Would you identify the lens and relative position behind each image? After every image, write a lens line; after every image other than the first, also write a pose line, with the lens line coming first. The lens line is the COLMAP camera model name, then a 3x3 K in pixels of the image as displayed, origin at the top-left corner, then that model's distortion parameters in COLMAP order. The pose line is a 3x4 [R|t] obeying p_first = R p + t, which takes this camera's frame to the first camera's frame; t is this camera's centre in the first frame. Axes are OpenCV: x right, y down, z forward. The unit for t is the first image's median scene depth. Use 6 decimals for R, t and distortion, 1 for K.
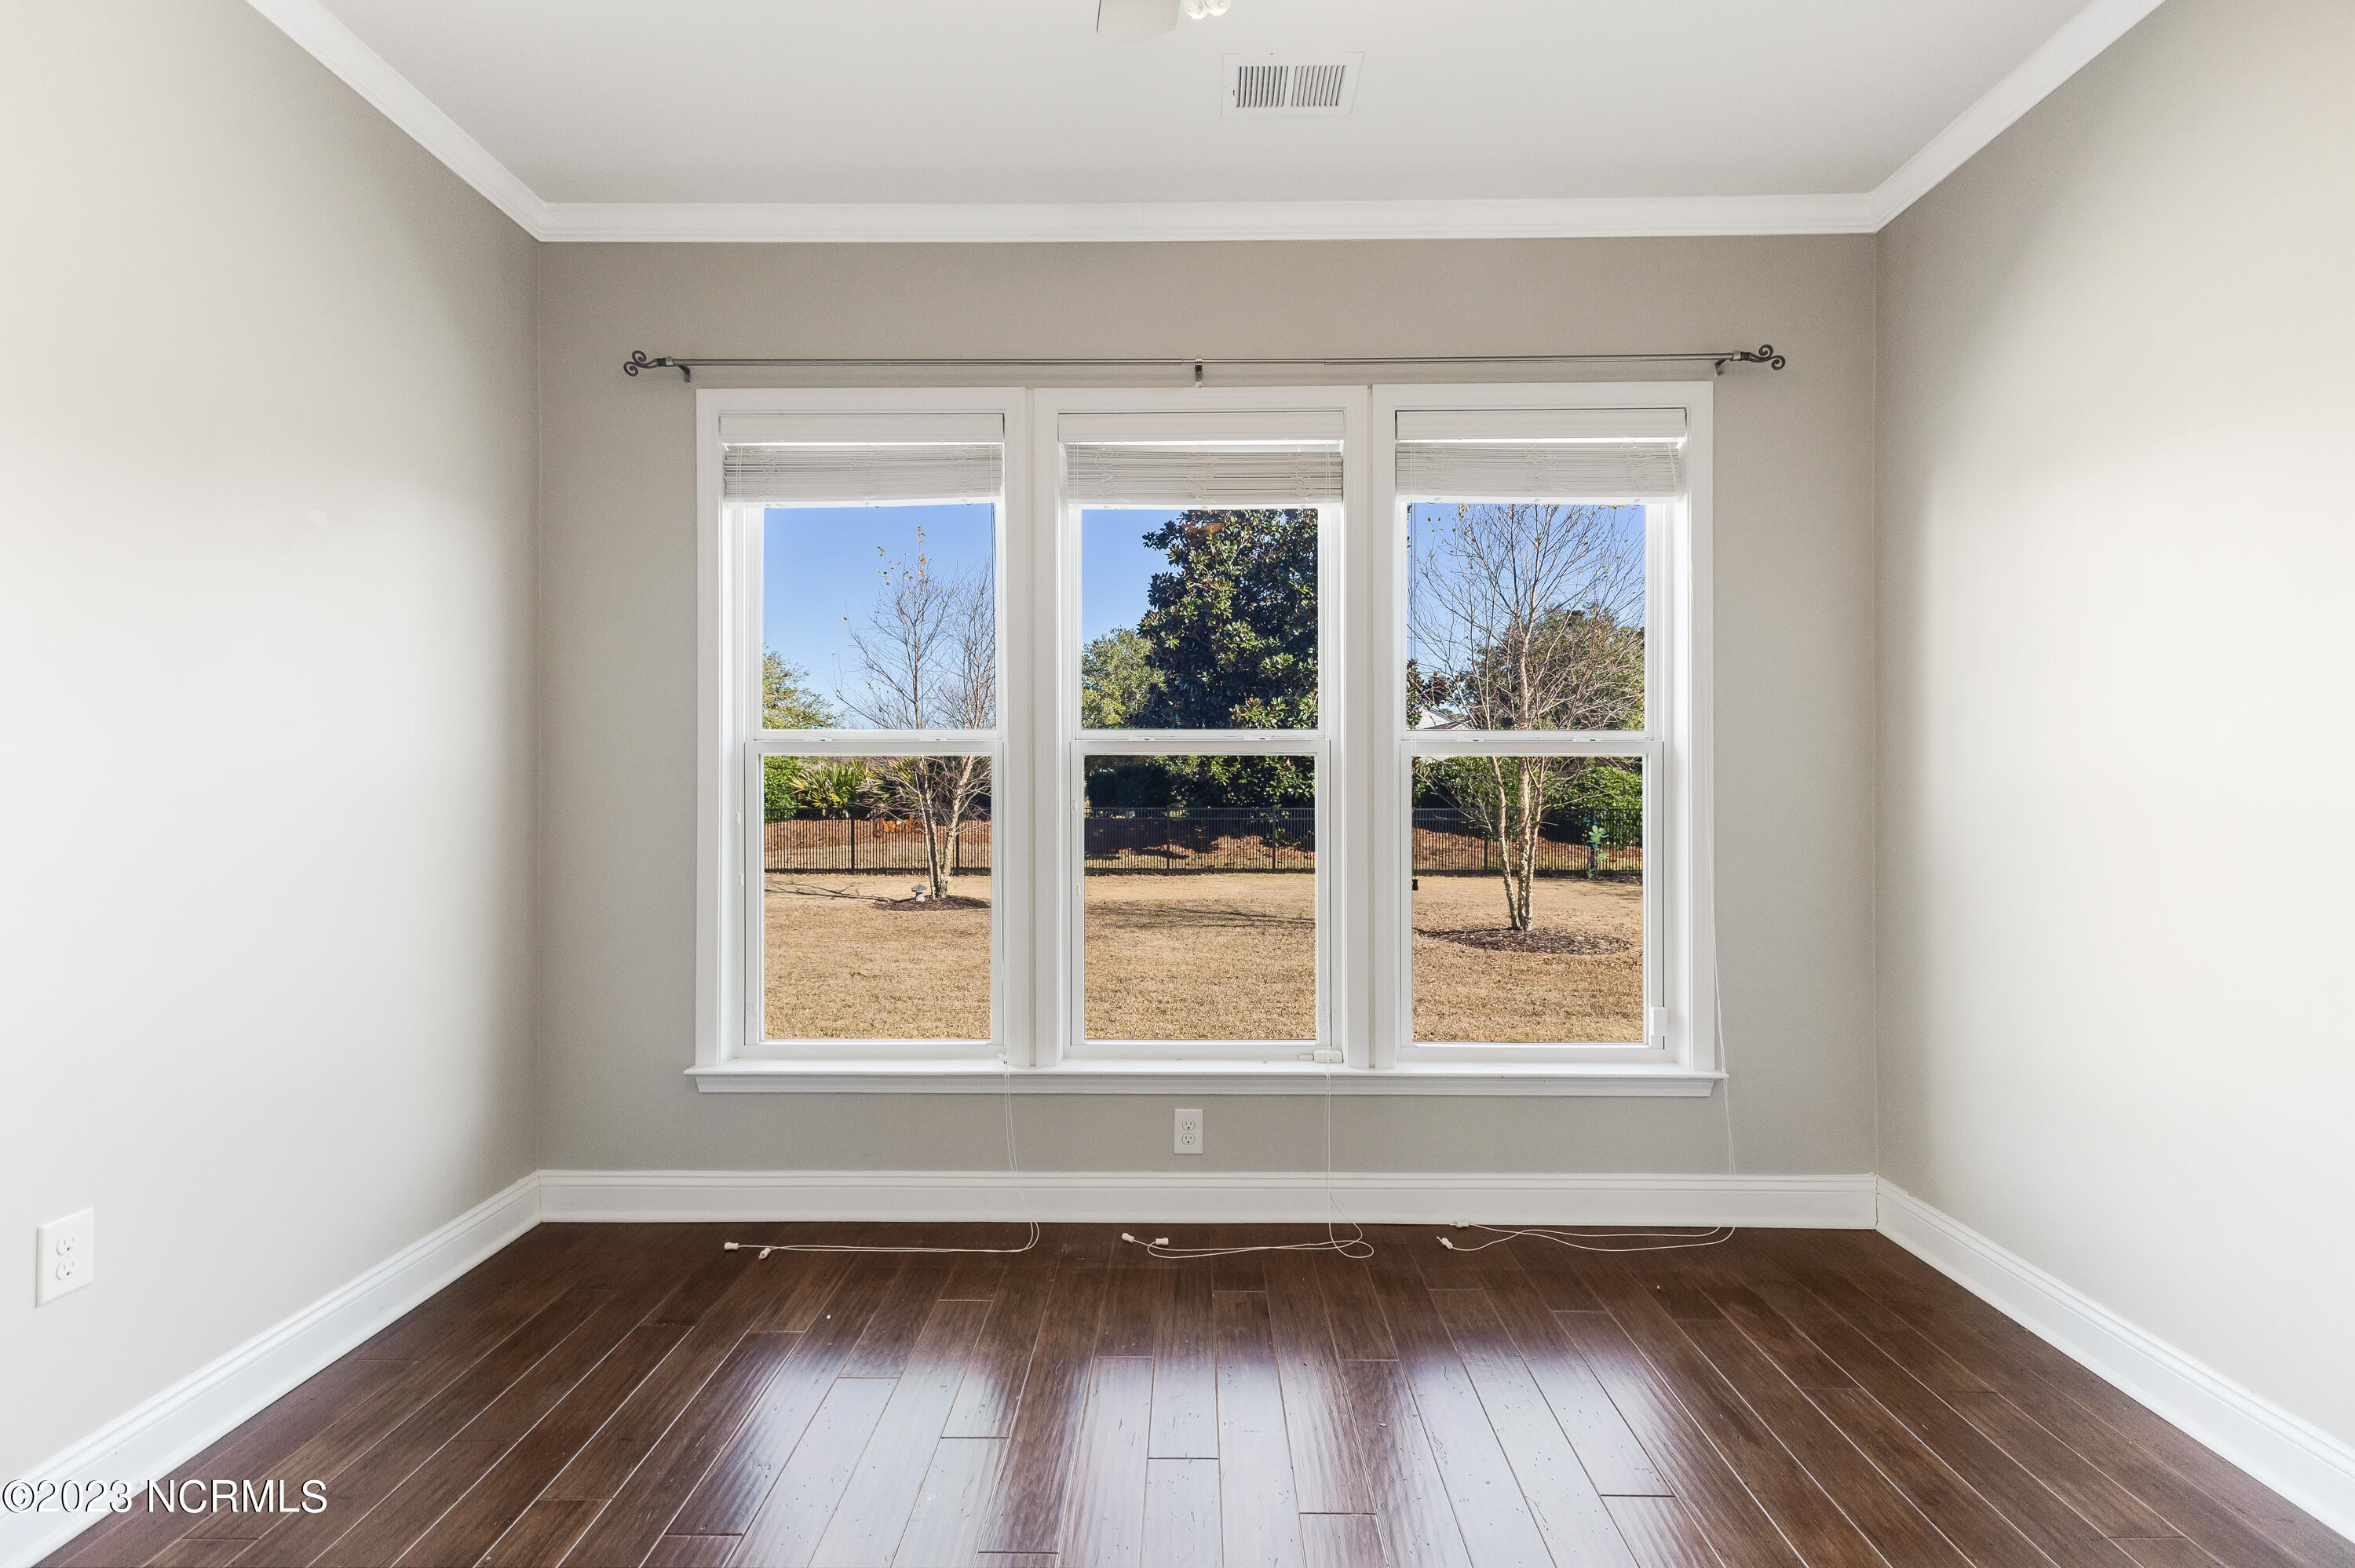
lens RADIAL K [[1002.8, 0, 1188.9], [0, 1002.8, 774.7], [0, 0, 1]] dist [0.021495, 0.000532]
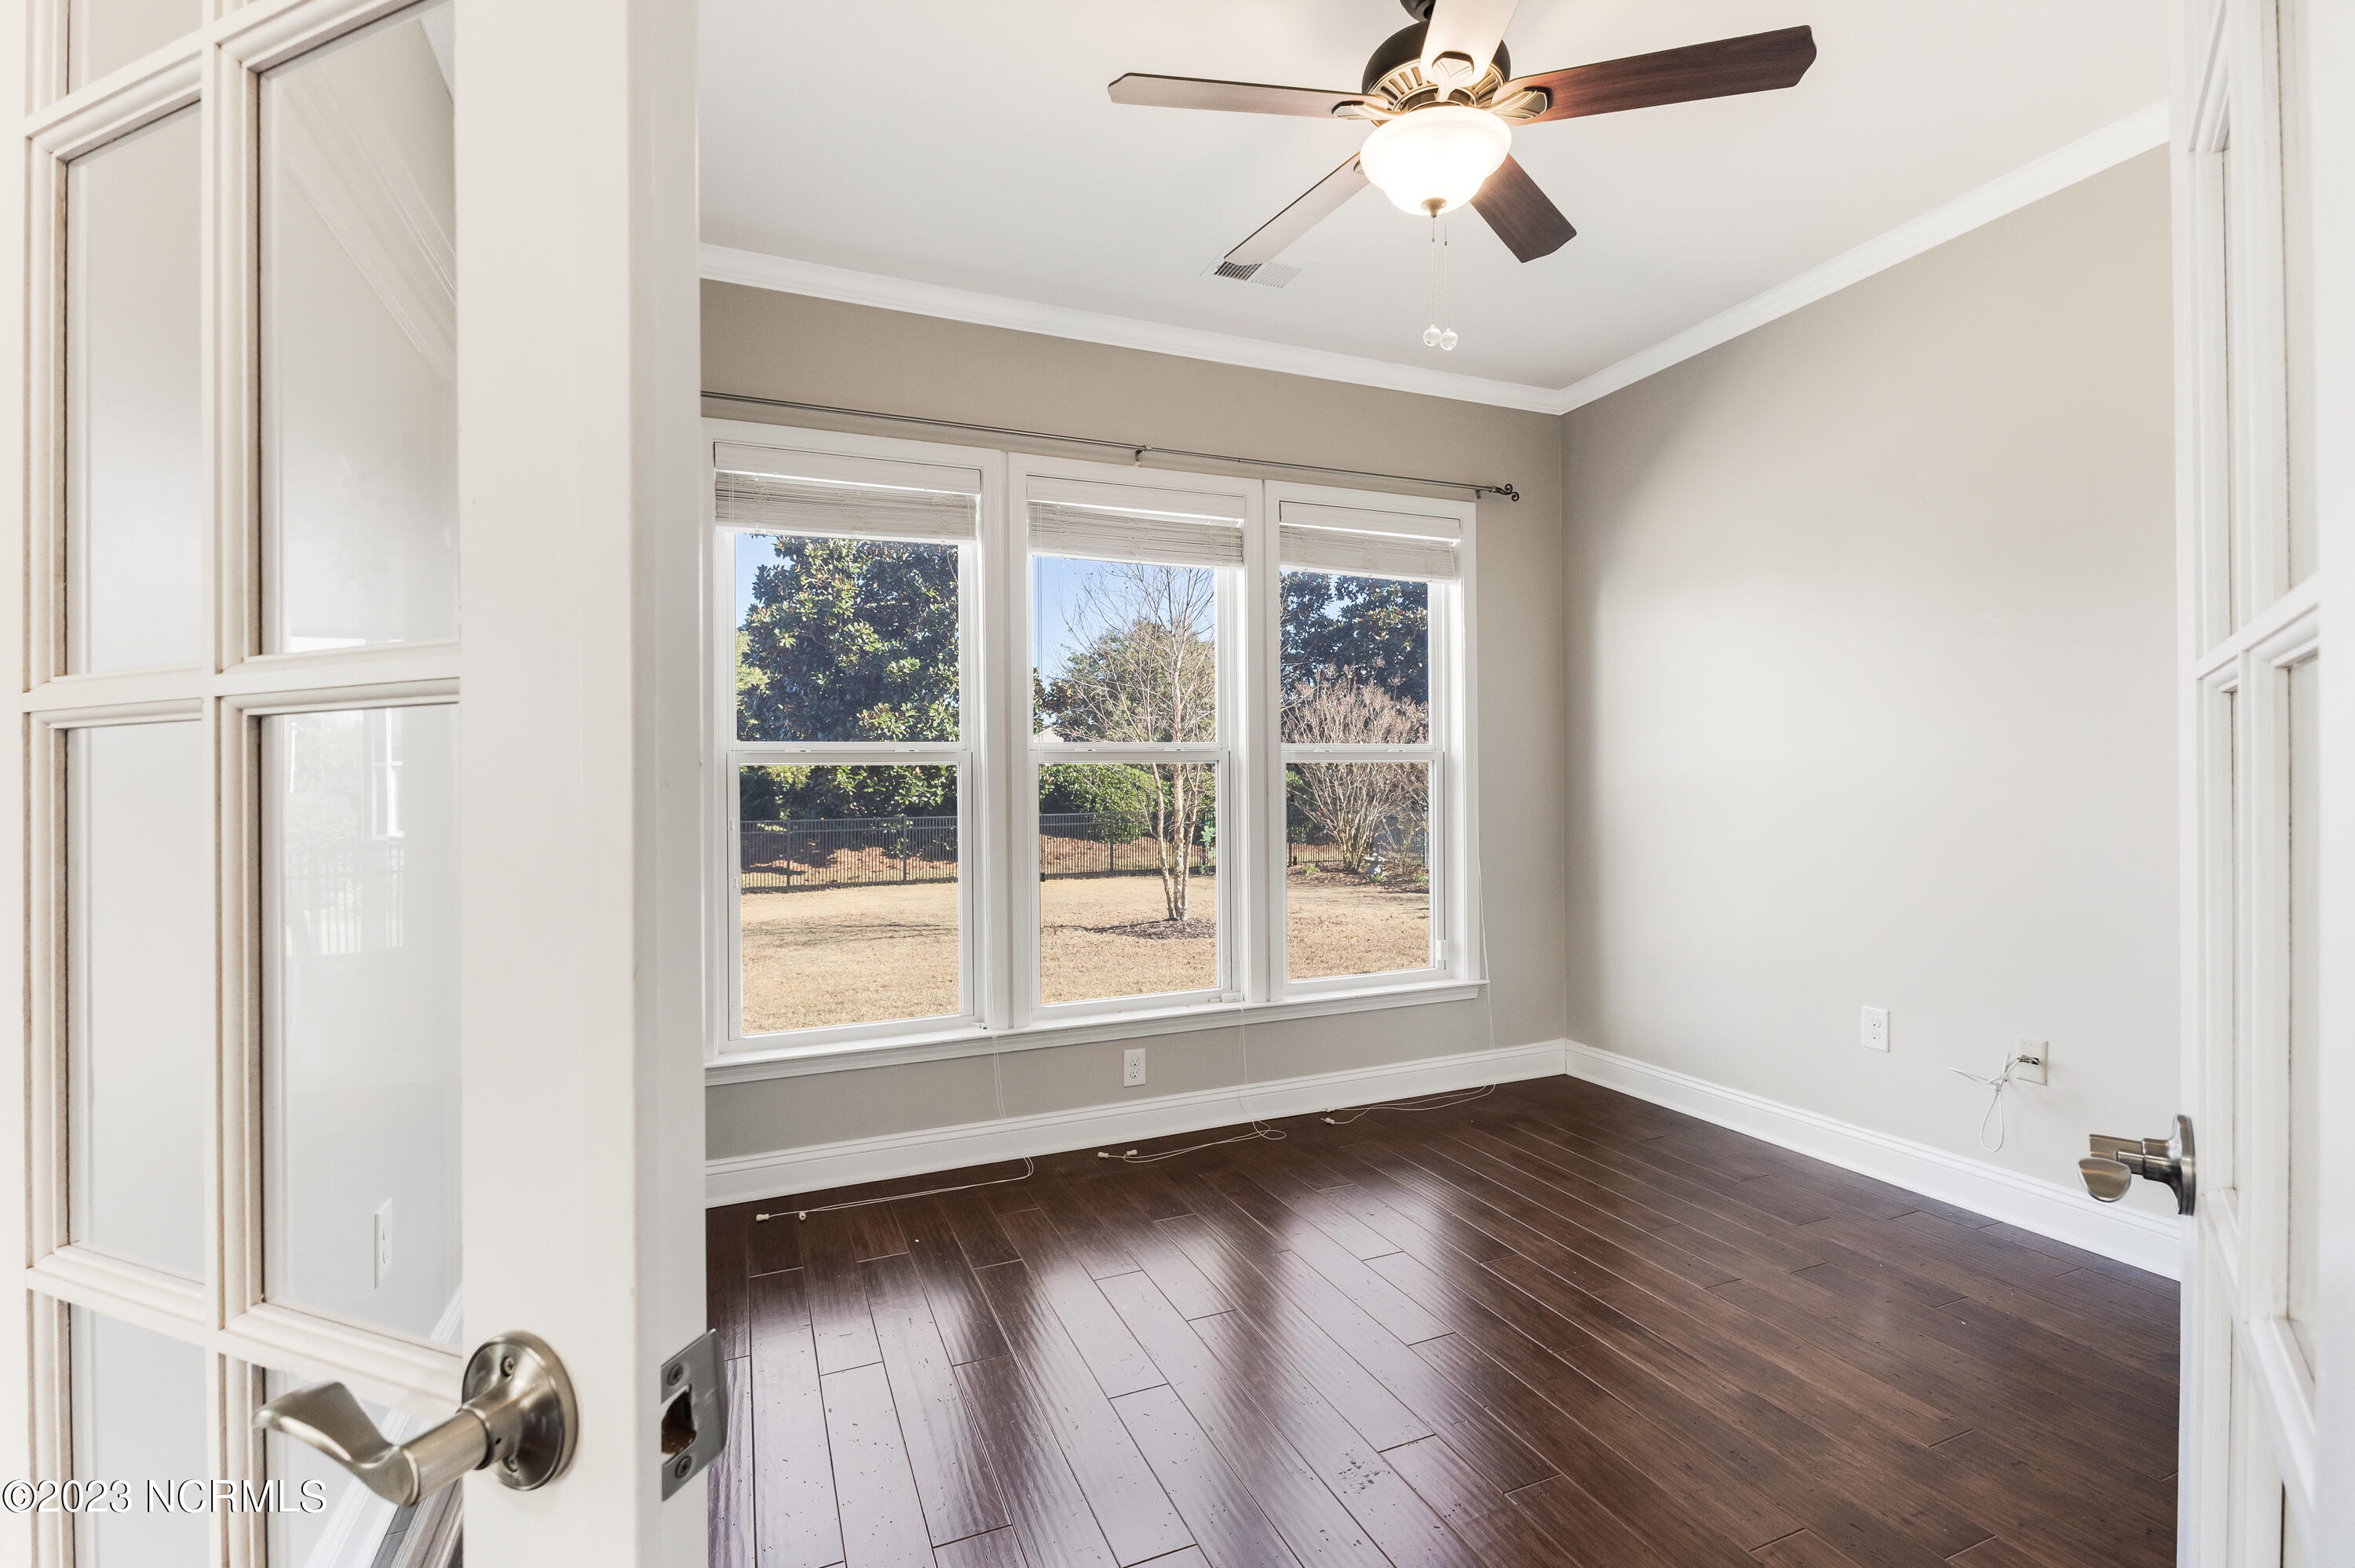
lens RADIAL K [[1036.5, 0, 1188.2], [0, 1036.5, 785.3], [0, 0, 1]] dist [0.020280, -0.004314]
pose [[0.918169, -0.014208, 0.395934, -0.106159], [0.013010, 0.999899, 0.005710, 0.000332], [-0.395975, -0.000091, 0.918261, -0.047443]]
